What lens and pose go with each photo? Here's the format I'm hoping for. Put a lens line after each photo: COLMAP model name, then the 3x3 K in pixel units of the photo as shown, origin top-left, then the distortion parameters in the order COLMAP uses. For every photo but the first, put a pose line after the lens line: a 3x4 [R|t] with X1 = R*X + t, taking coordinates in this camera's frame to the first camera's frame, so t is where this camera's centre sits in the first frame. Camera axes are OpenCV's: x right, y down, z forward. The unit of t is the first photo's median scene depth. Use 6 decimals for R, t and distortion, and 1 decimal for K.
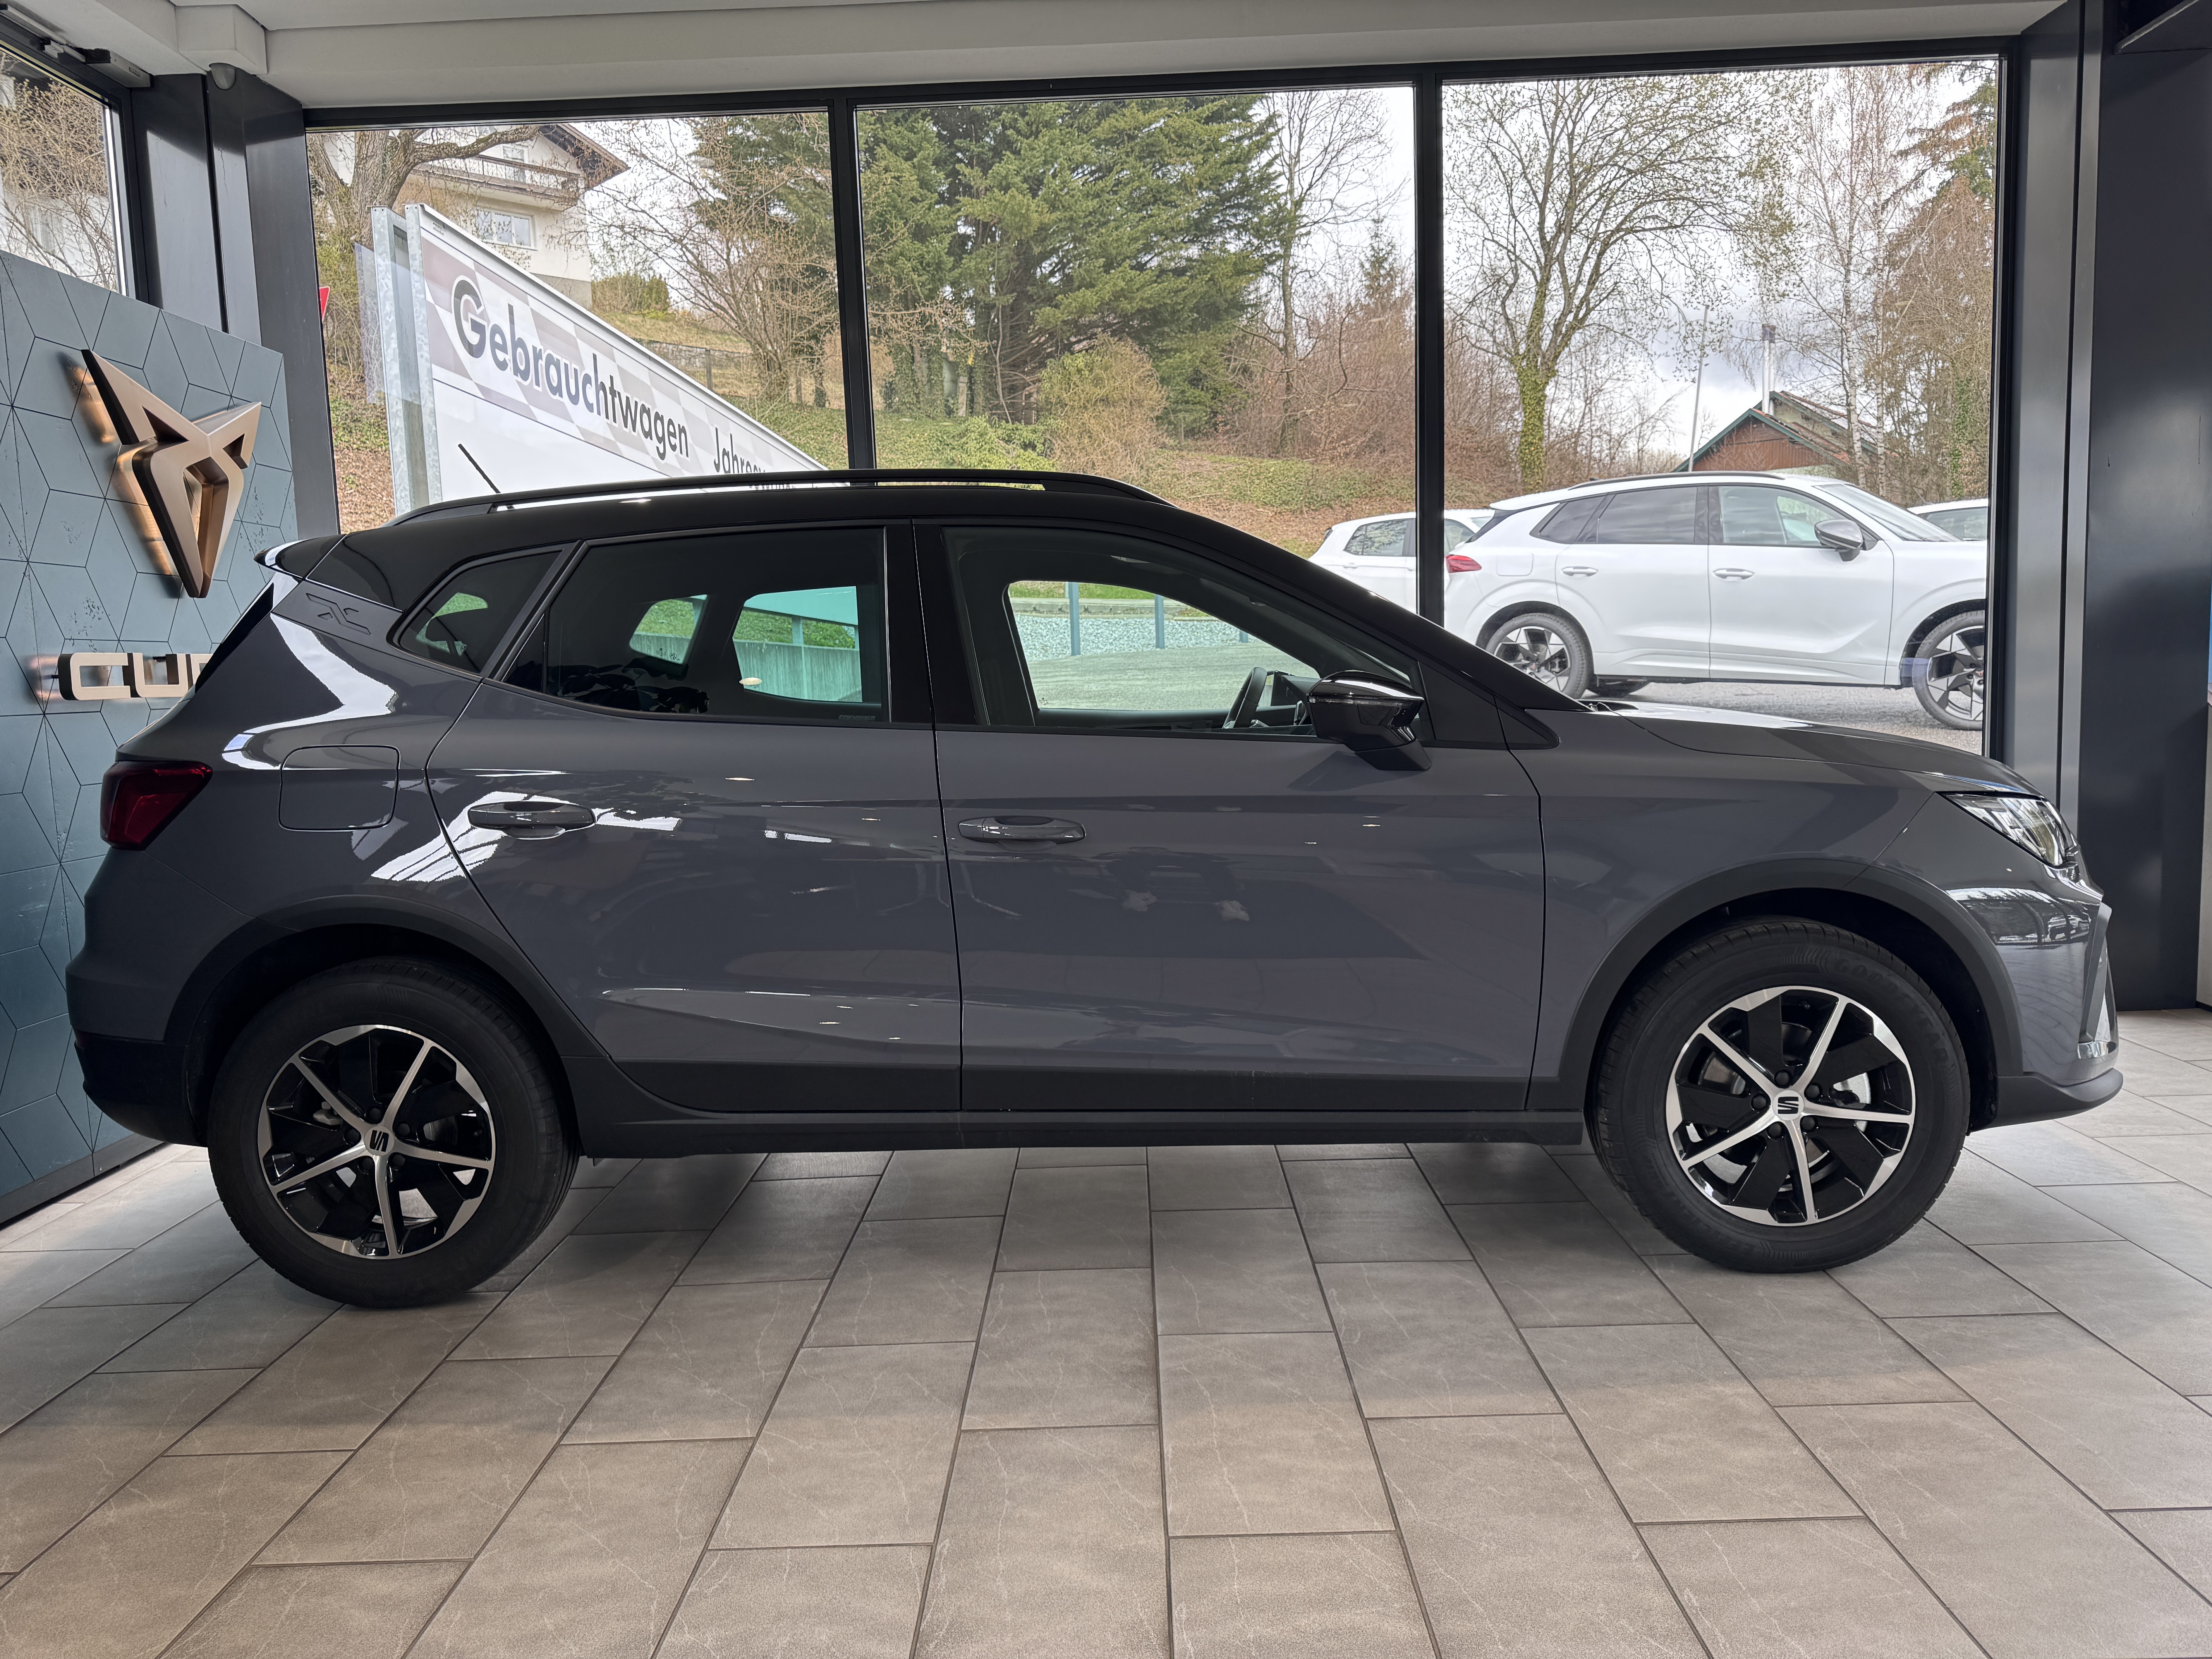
lens RADIAL K [[1538.6, 0, 1089.0], [0, 1538.6, 839.9], [0, 0, 1]] dist [0.030664, -0.036593]
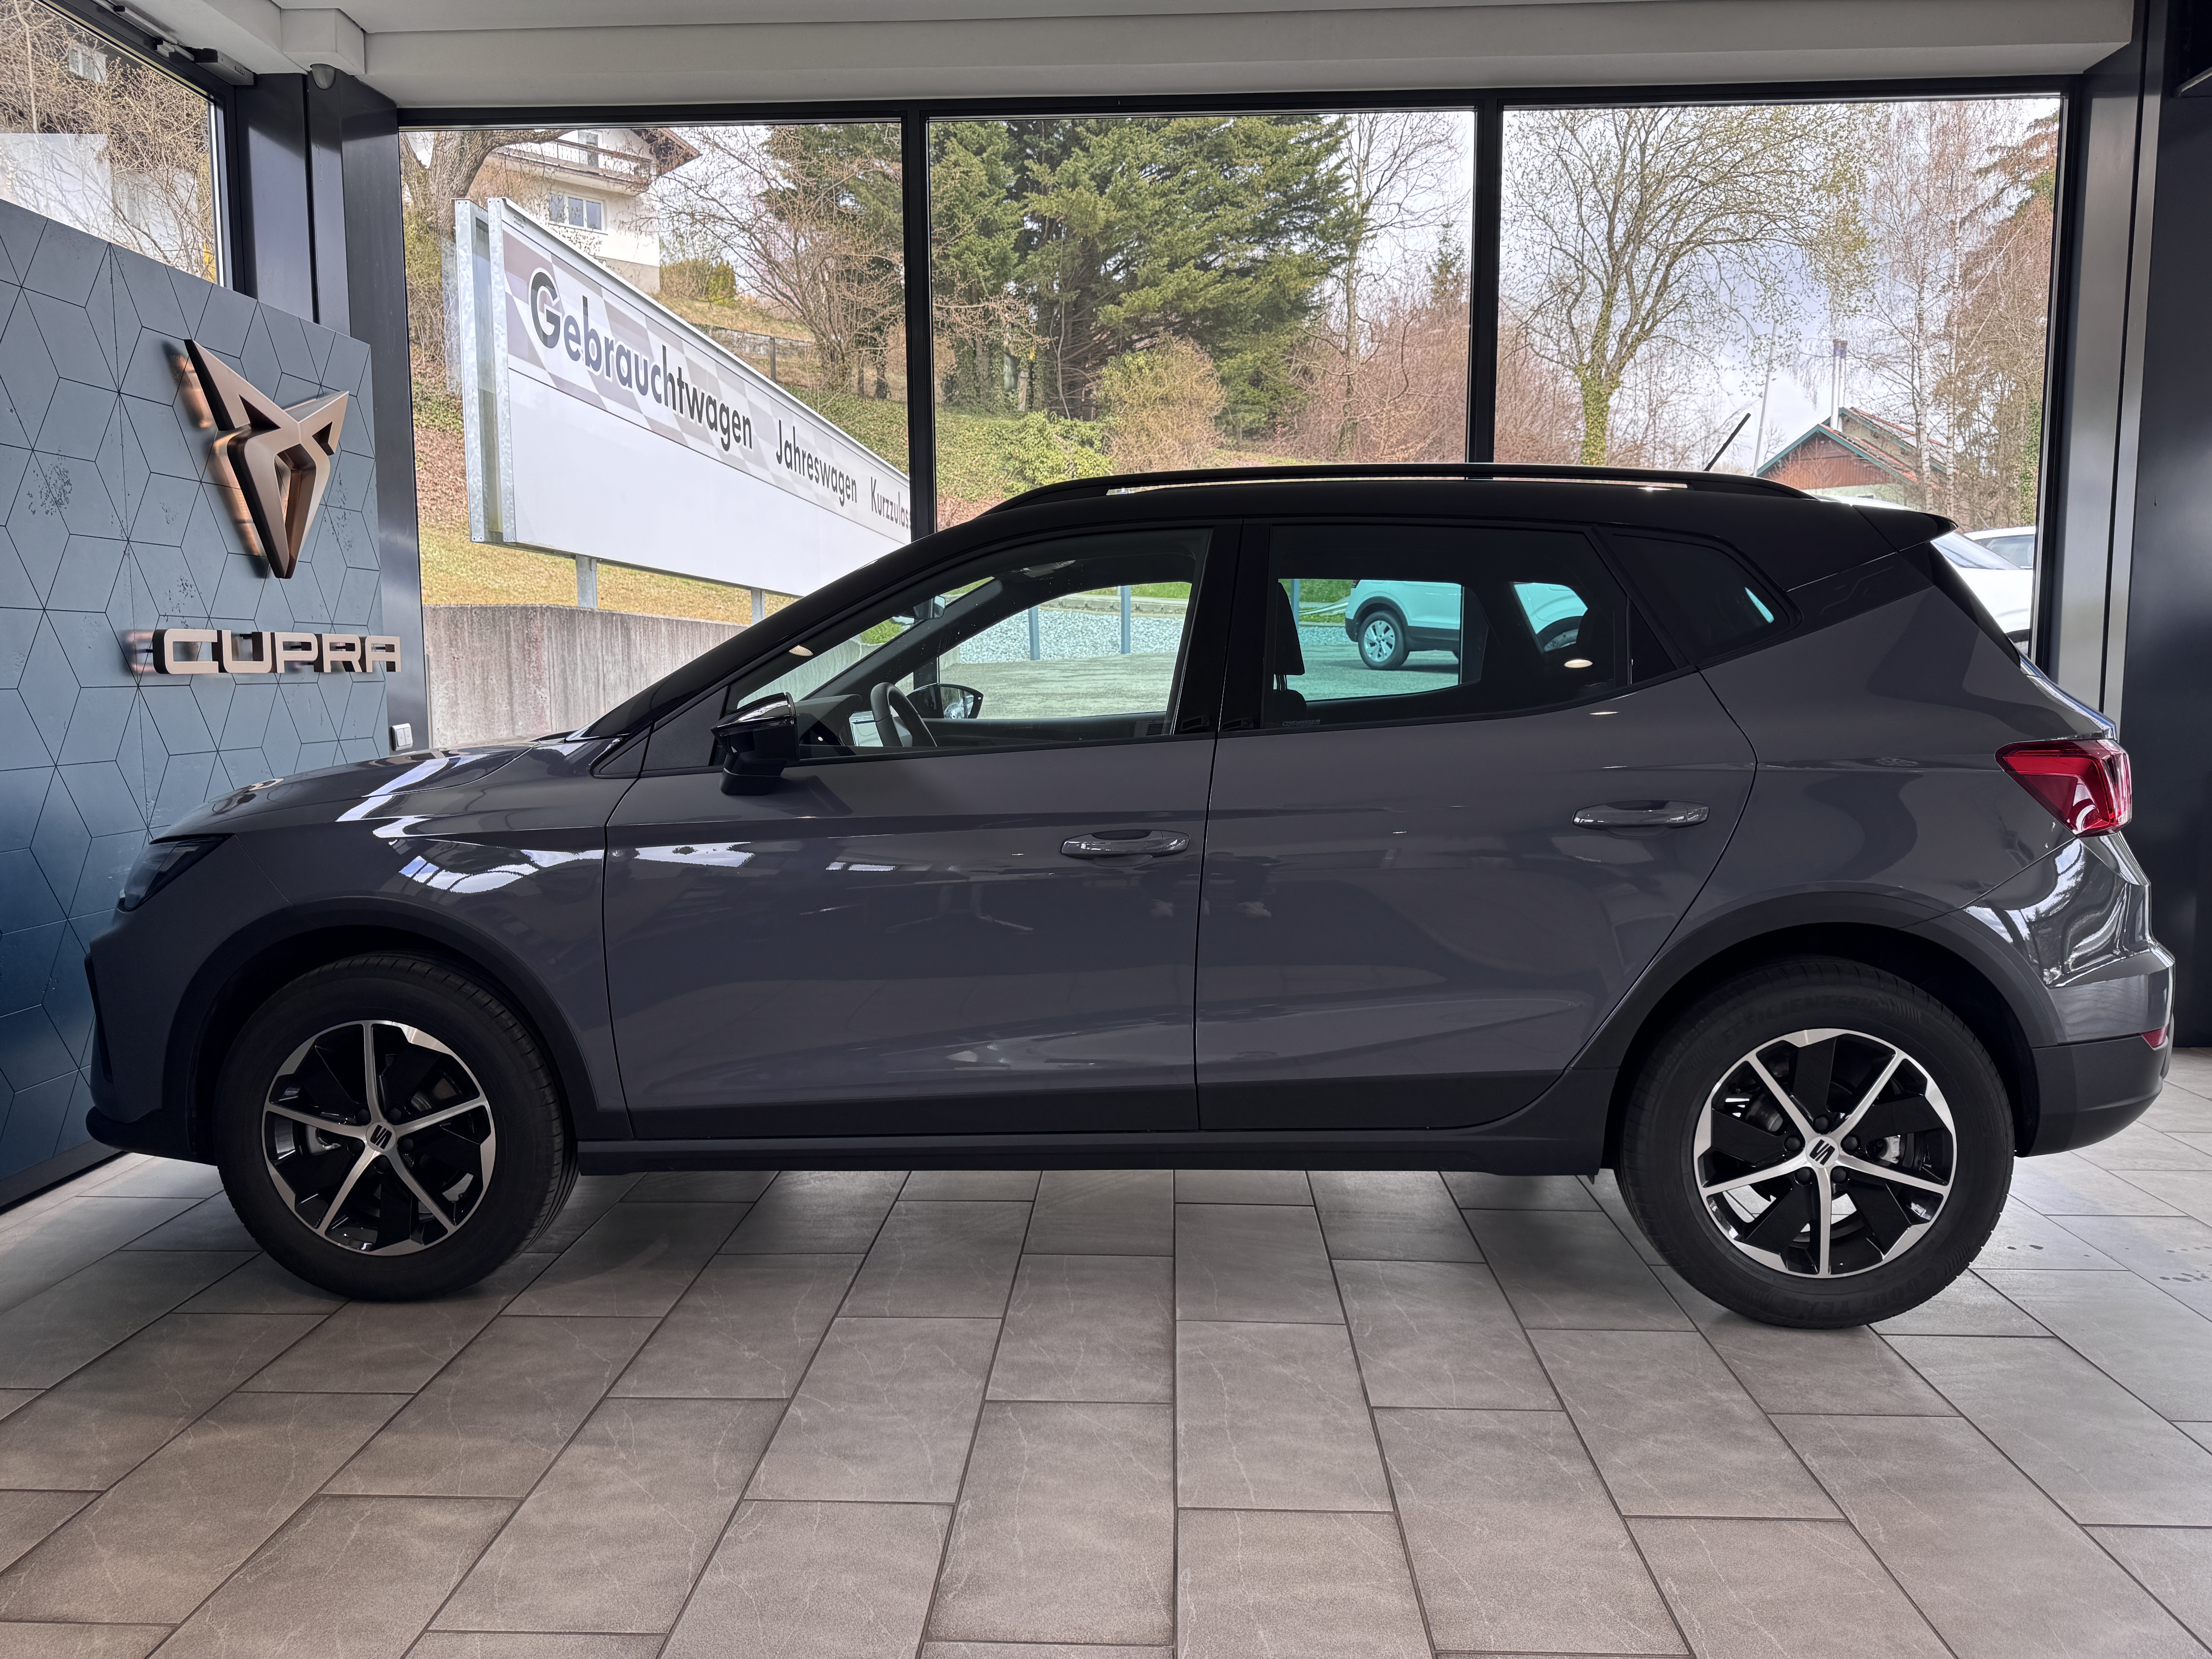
lens RADIAL K [[1538.6, 0, 1092.1], [0, 1538.6, 834.9], [0, 0, 1]] dist [0.030664, -0.036593]
pose [[0.999013, 0.035529, -0.026662, 0.001306], [-0.035550, 0.999368, -0.000305, -0.001508], [0.026634, 0.001253, 0.999644, -0.014862]]
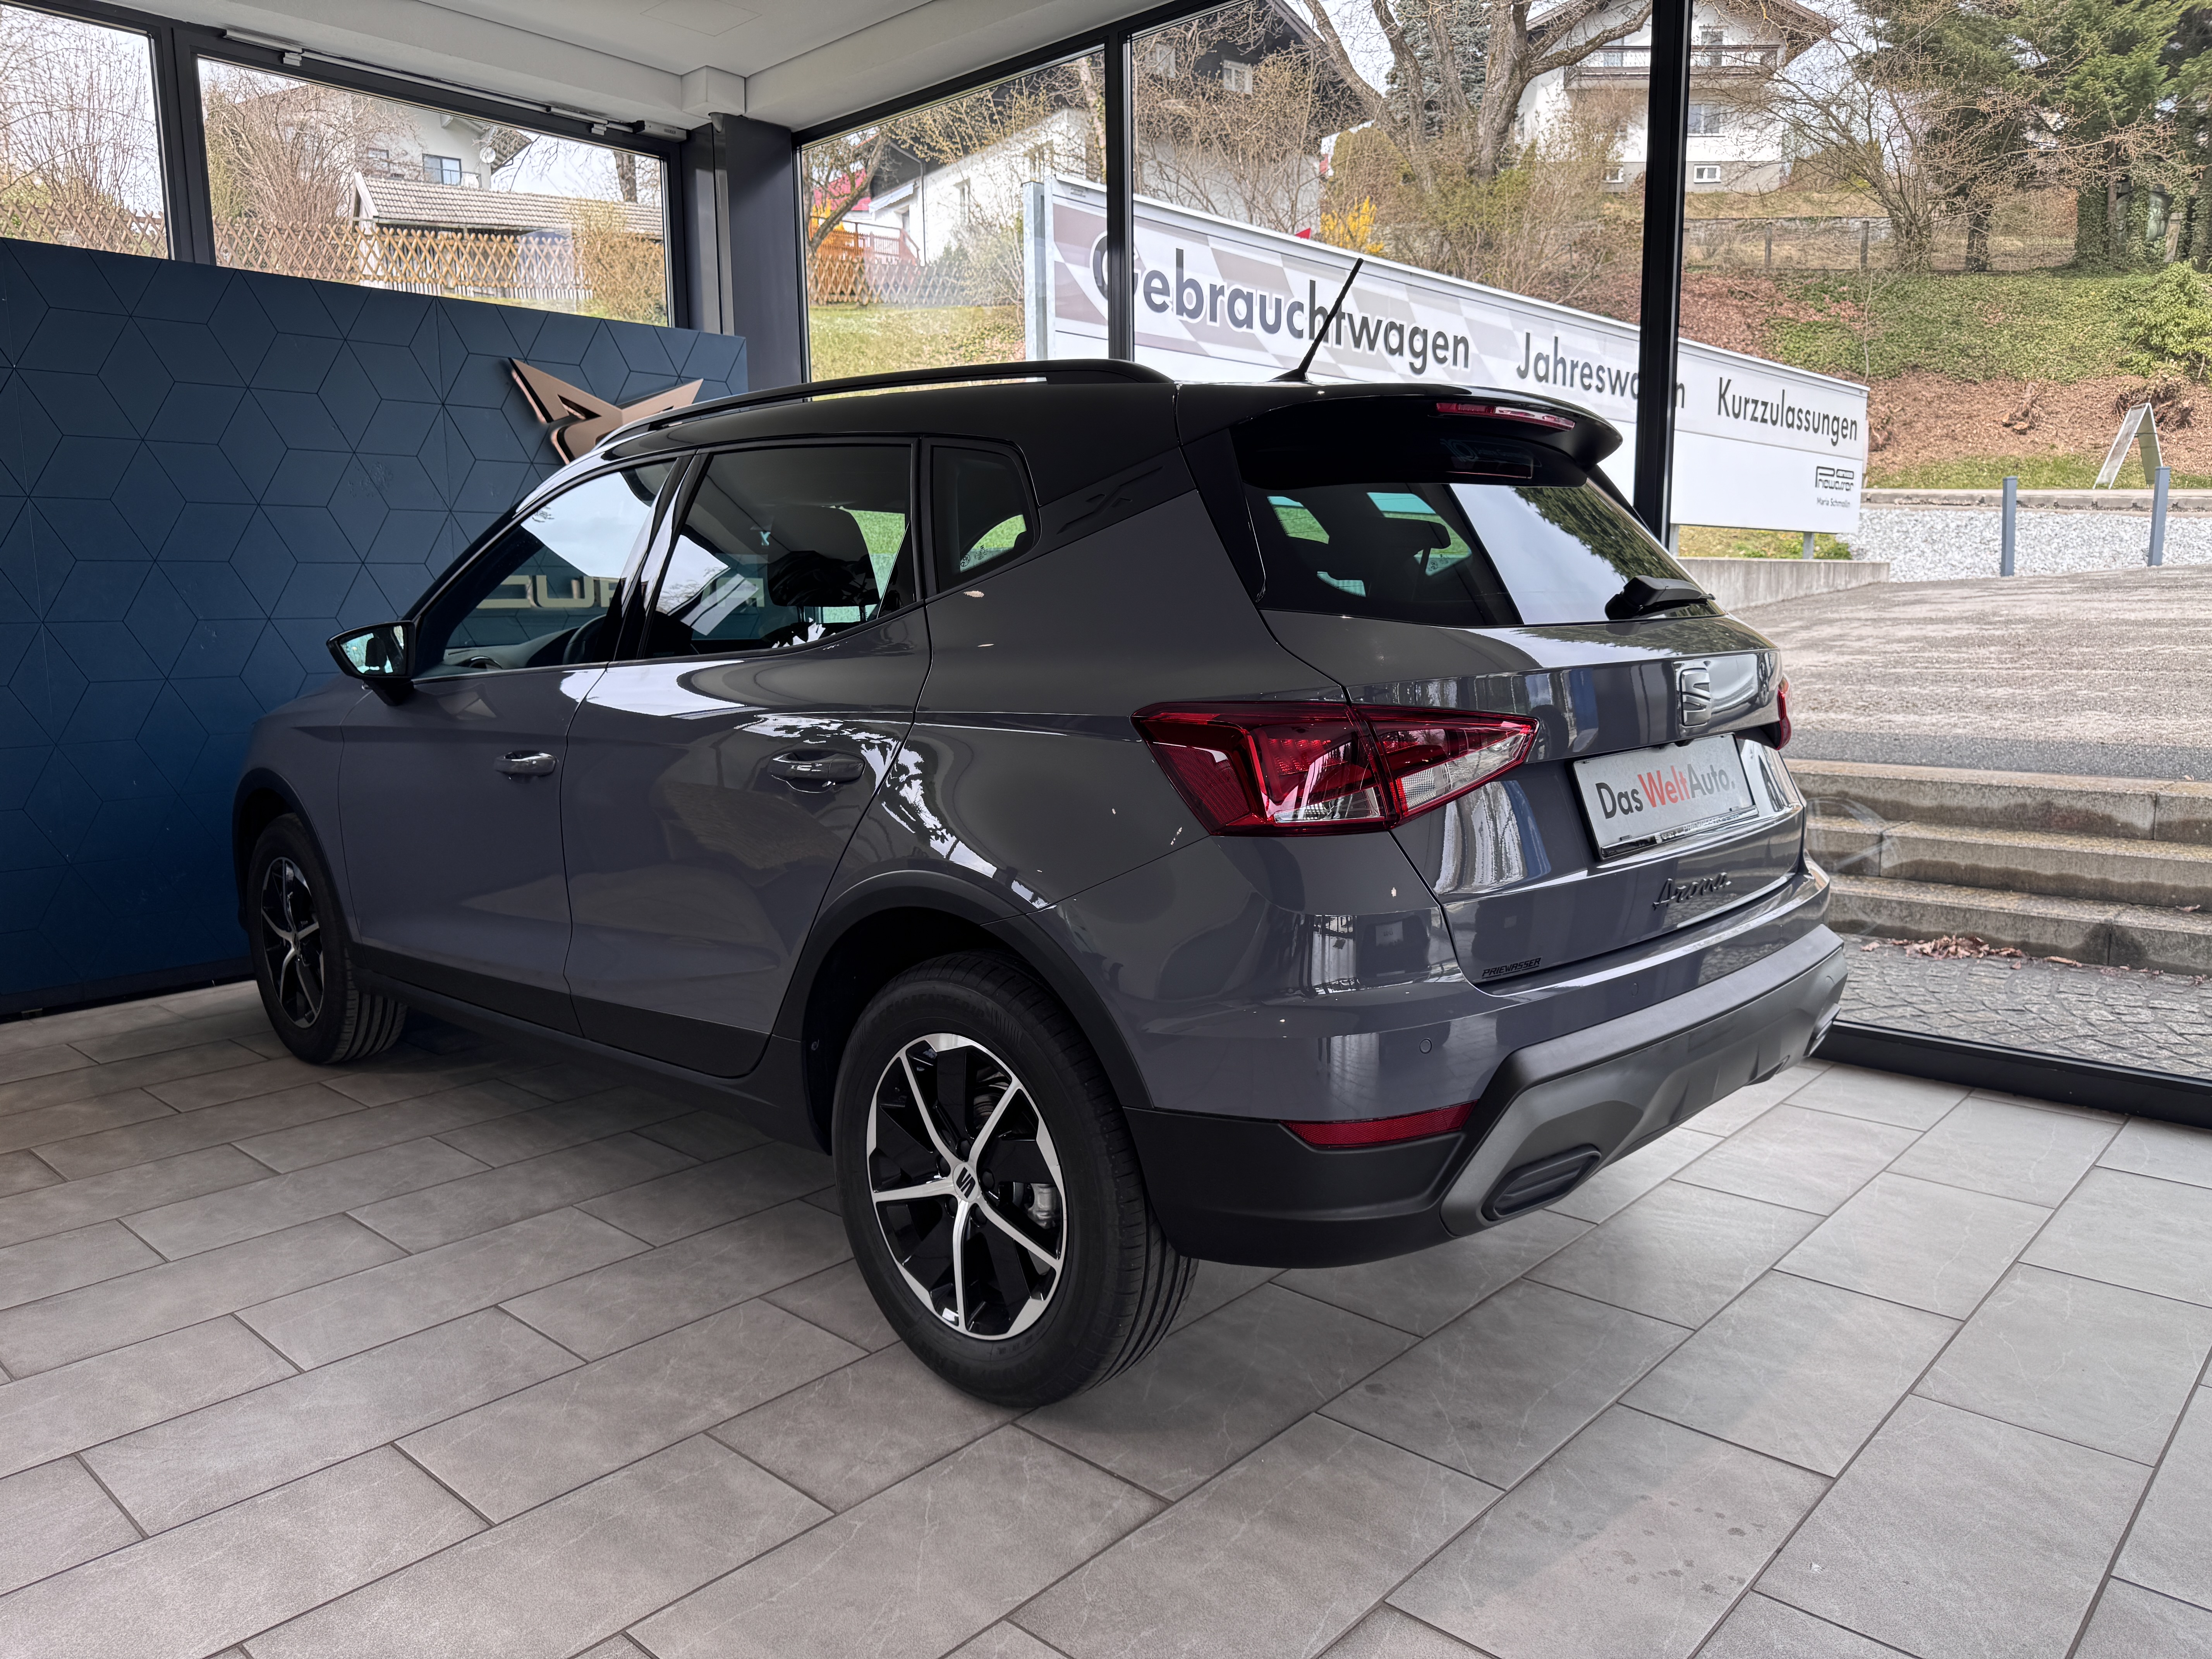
lens RADIAL K [[1538.6, 0, 1078.3], [0, 1538.6, 814.7], [0, 0, 1]] dist [0.030664, -0.036593]
pose [[0.744595, 0.115742, -0.657406, 0.350809], [-0.085320, 0.993277, 0.078239, -0.028212], [0.662042, -0.002167, 0.749464, 0.134600]]
